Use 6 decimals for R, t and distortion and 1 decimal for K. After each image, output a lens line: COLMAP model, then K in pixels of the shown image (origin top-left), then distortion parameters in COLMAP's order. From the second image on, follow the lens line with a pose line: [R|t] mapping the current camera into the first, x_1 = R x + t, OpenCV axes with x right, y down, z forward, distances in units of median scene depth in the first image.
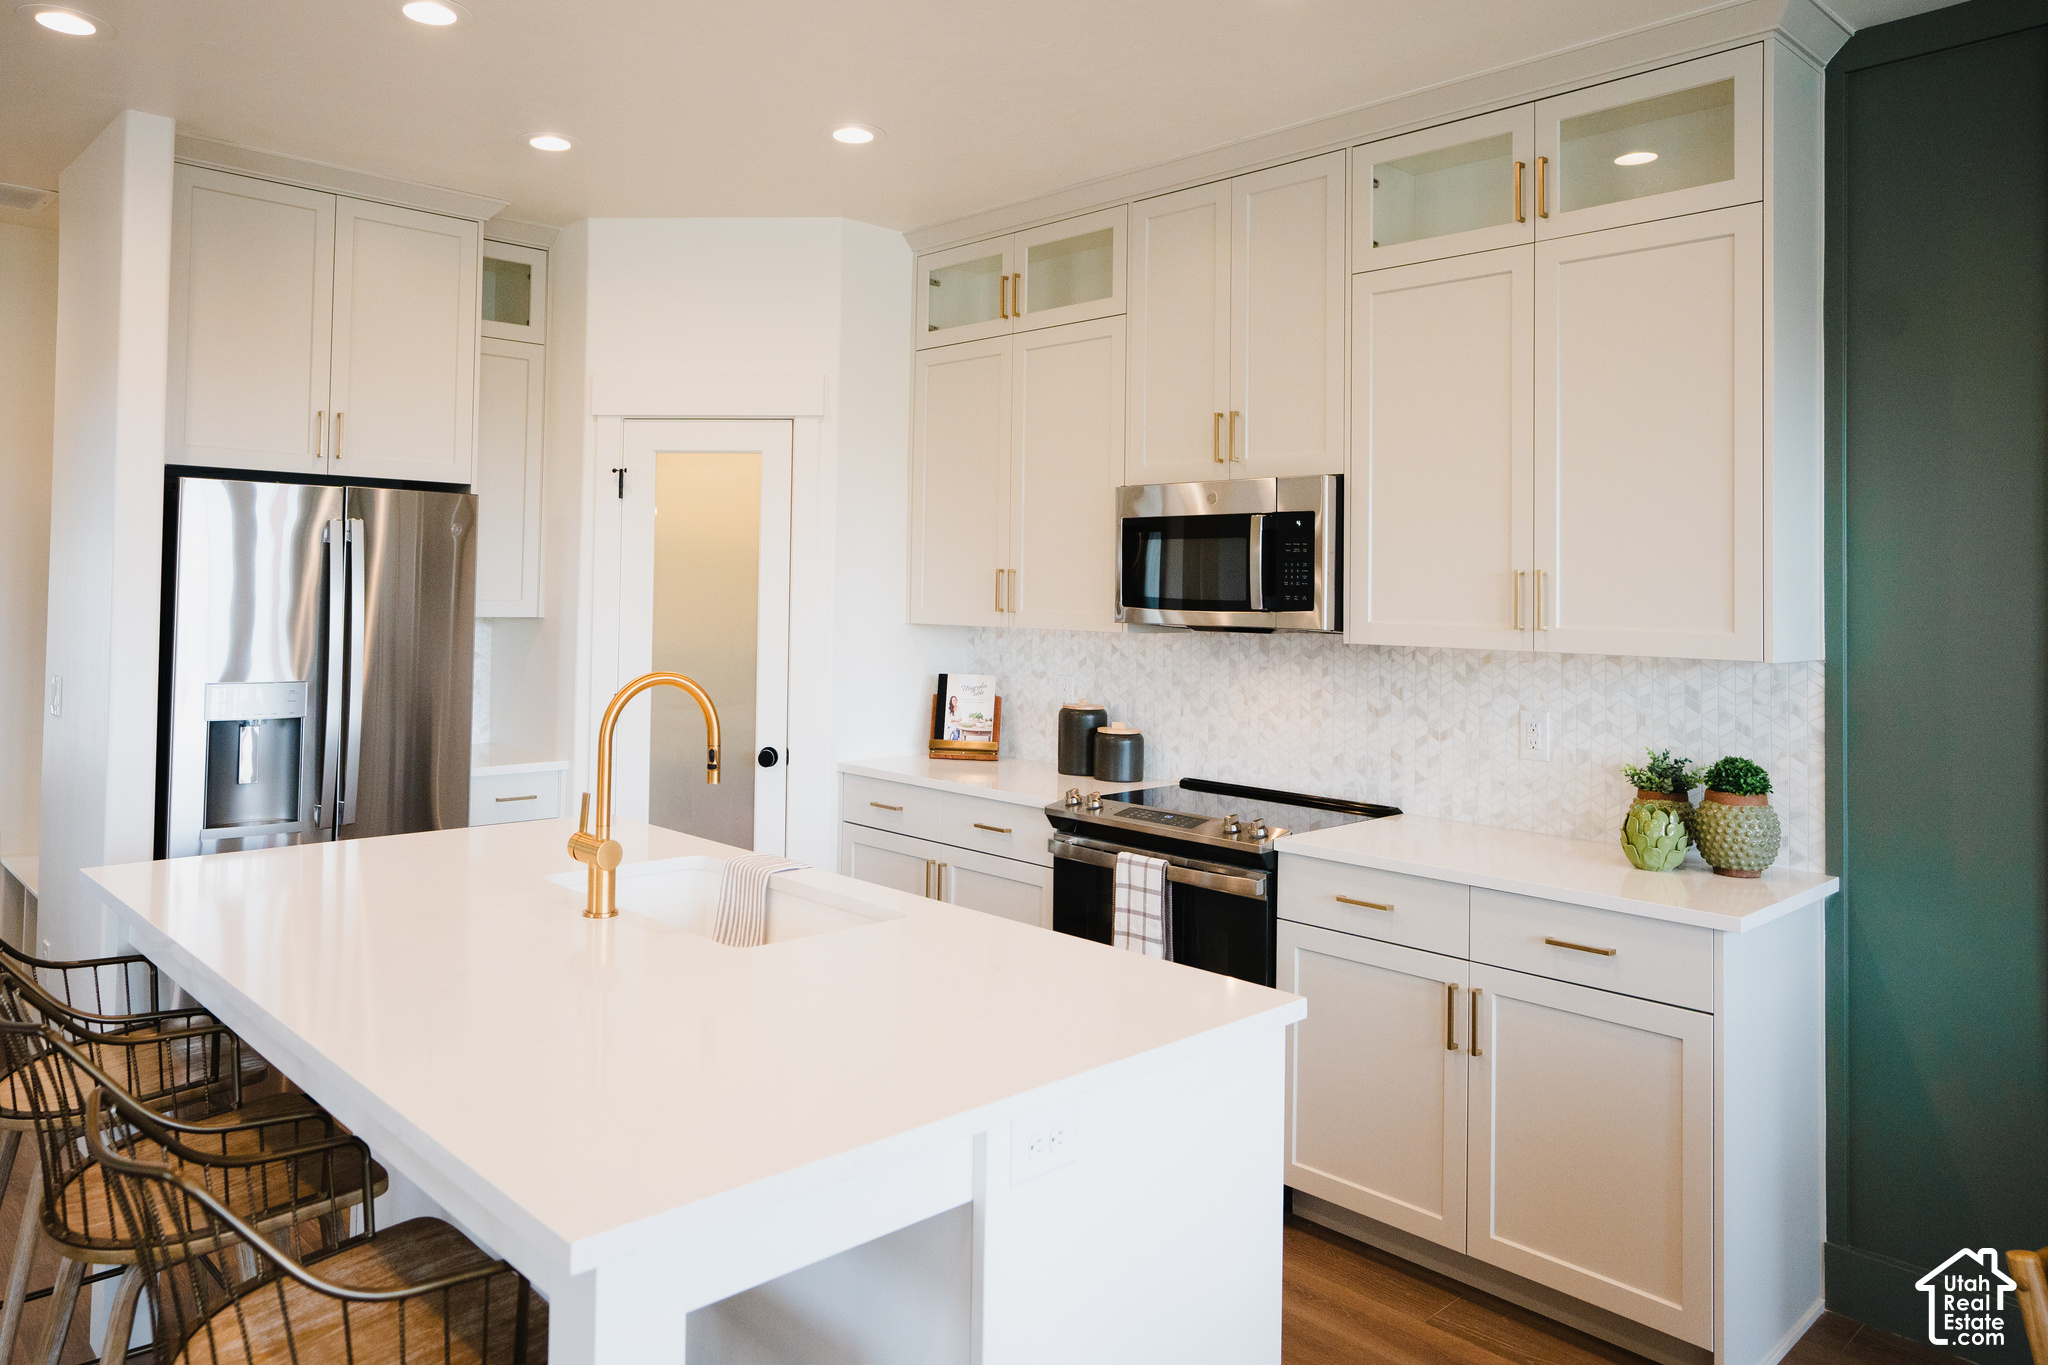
lens RADIAL K [[1383.3, 0, 949.8], [0, 1383.3, 566.1], [0, 0, 1]] dist [0.003213, 0.000751]
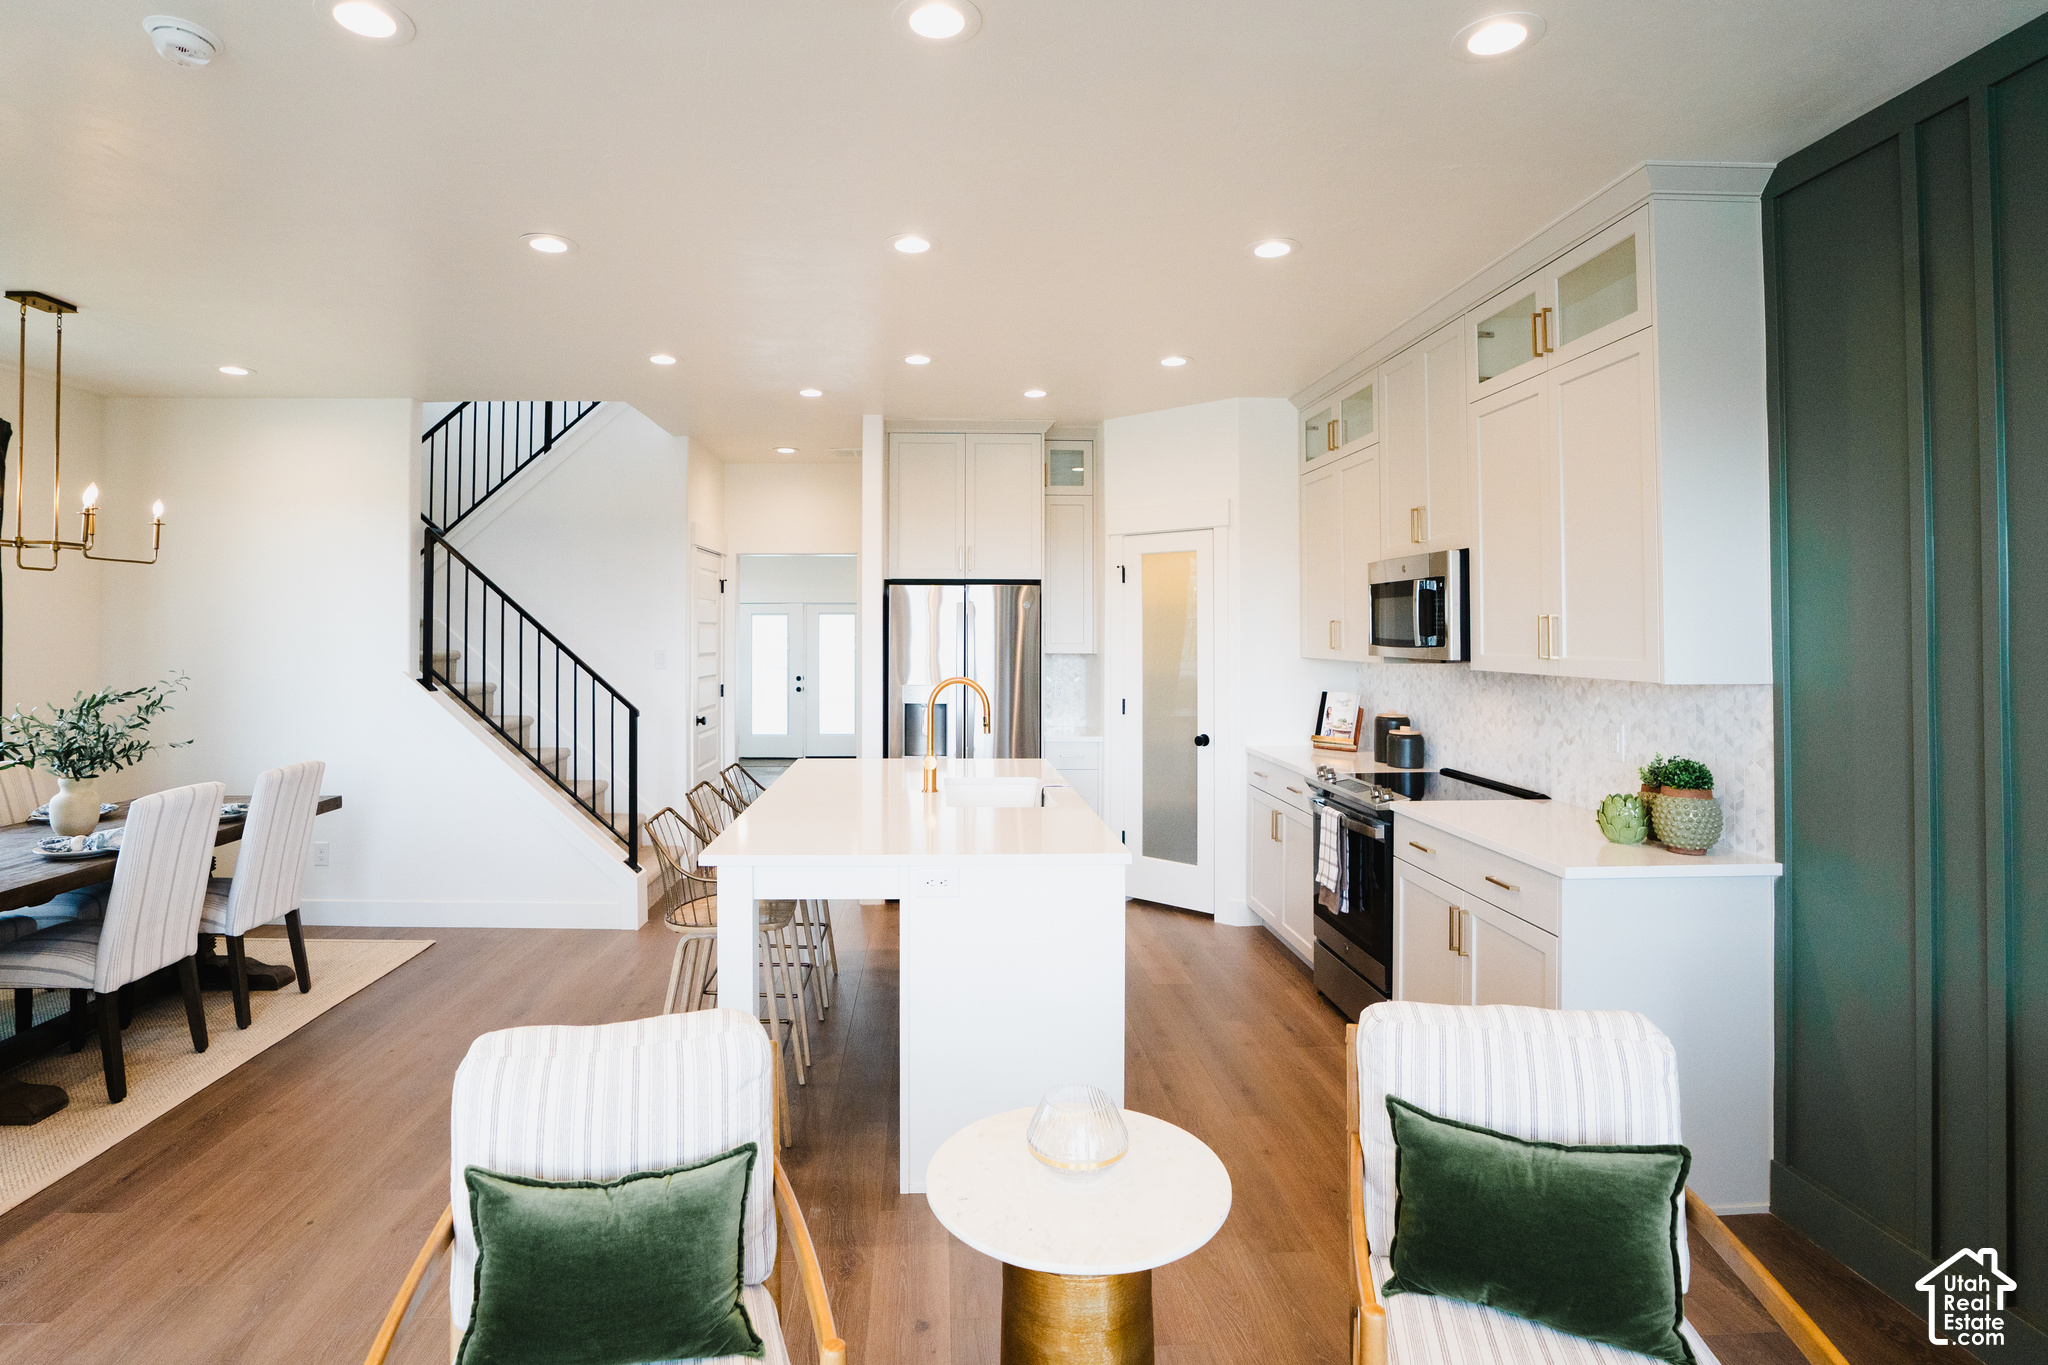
lens RADIAL K [[1036.4, 0, 969.2], [0, 1036.4, 631.8], [0, 0, 1]] dist [-0.002818, -0.000438]
pose [[0.761866, -0.014949, -0.647563, 0.558878], [0.021832, 0.999758, 0.002606, 0.003775], [0.647367, -0.016123, 0.762008, -0.114181]]
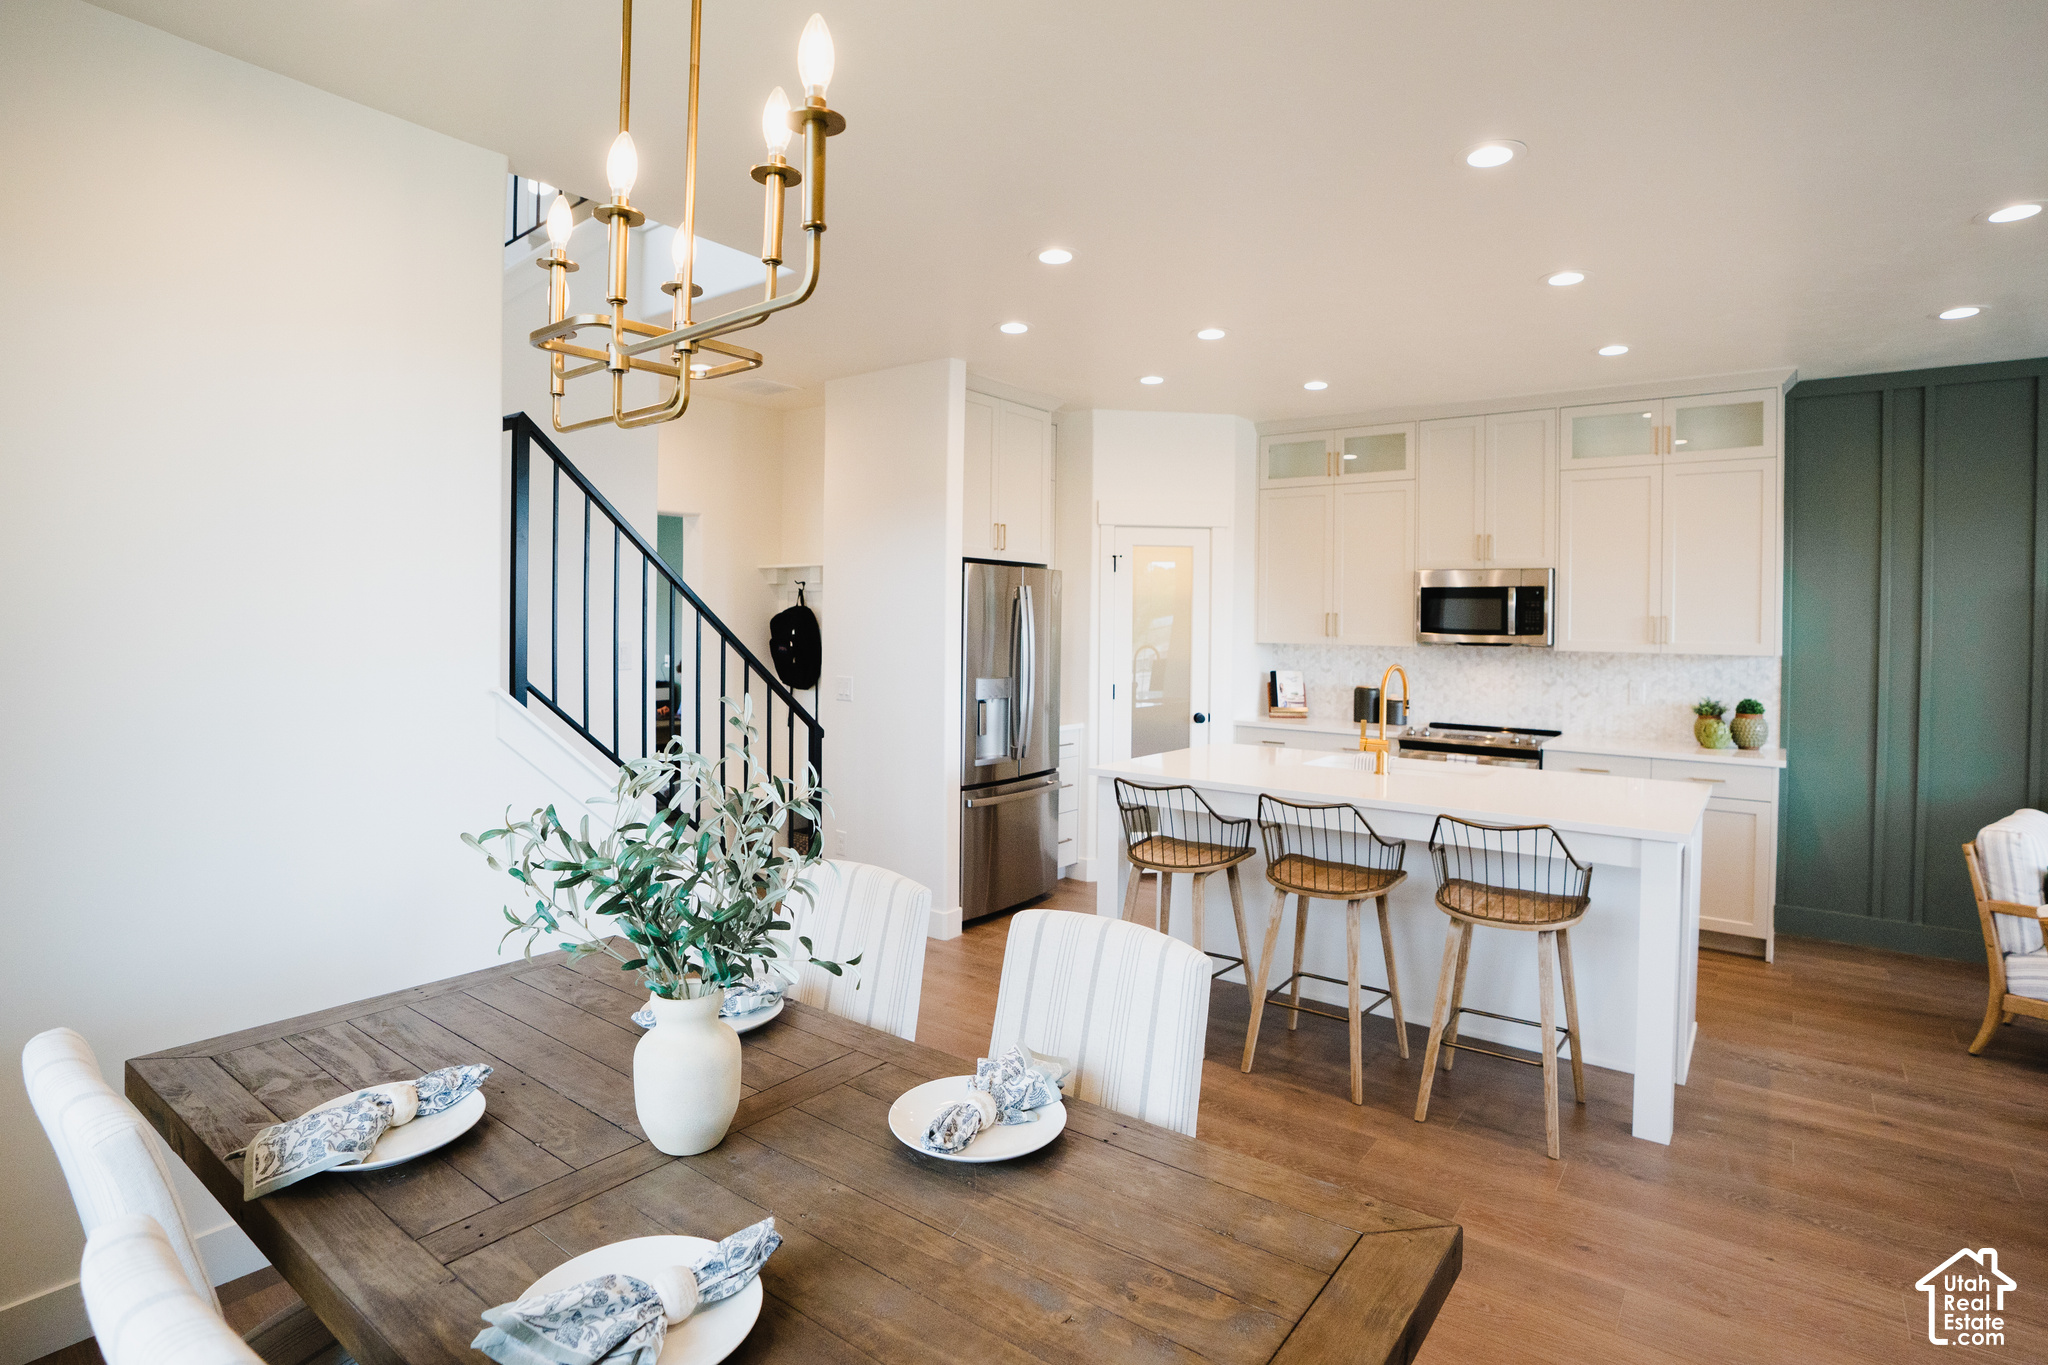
lens RADIAL K [[1025.9, 0, 1022.3], [0, 1025.9, 633.5], [0, 0, 1]] dist [-0.078204, 0.027232]
pose [[0.984601, -0.005726, 0.174725, -0.729721], [-0.000088, 0.999447, 0.033244, -0.018651], [-0.174819, -0.032747, 0.984056, -0.318726]]
